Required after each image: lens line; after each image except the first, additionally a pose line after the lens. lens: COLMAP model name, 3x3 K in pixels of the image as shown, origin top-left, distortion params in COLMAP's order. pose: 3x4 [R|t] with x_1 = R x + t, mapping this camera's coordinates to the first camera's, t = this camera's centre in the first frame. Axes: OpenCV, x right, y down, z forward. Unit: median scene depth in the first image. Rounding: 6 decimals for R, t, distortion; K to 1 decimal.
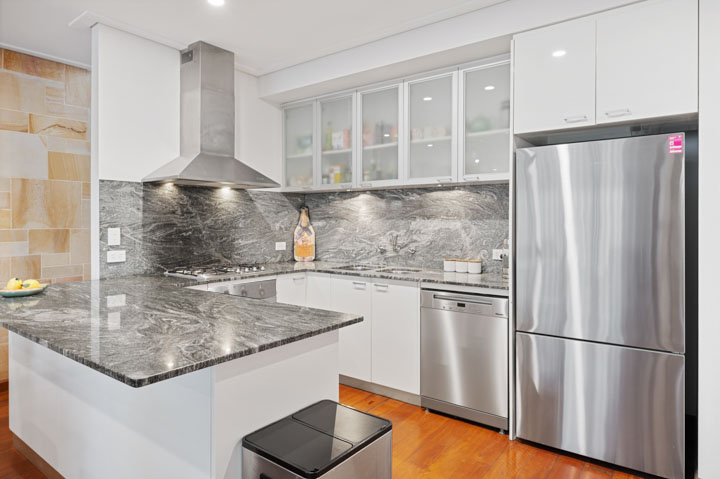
lens RADIAL K [[440.7, 0, 360.2], [0, 440.7, 230.1], [0, 0, 1]] dist [0.000900, 0.000258]
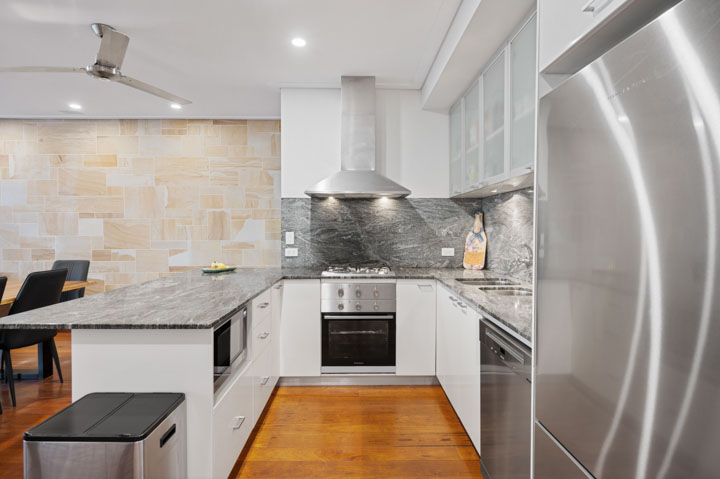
lens RADIAL K [[371.8, 0, 360.0], [0, 371.8, 239.5], [0, 0, 1]] dist [-0.001683, -0.000067]
pose [[0.611365, 0.025034, -0.790953, 0.425414], [-0.015959, 0.999686, 0.019305, -0.006034], [0.791188, 0.000821, 0.611573, 0.379739]]
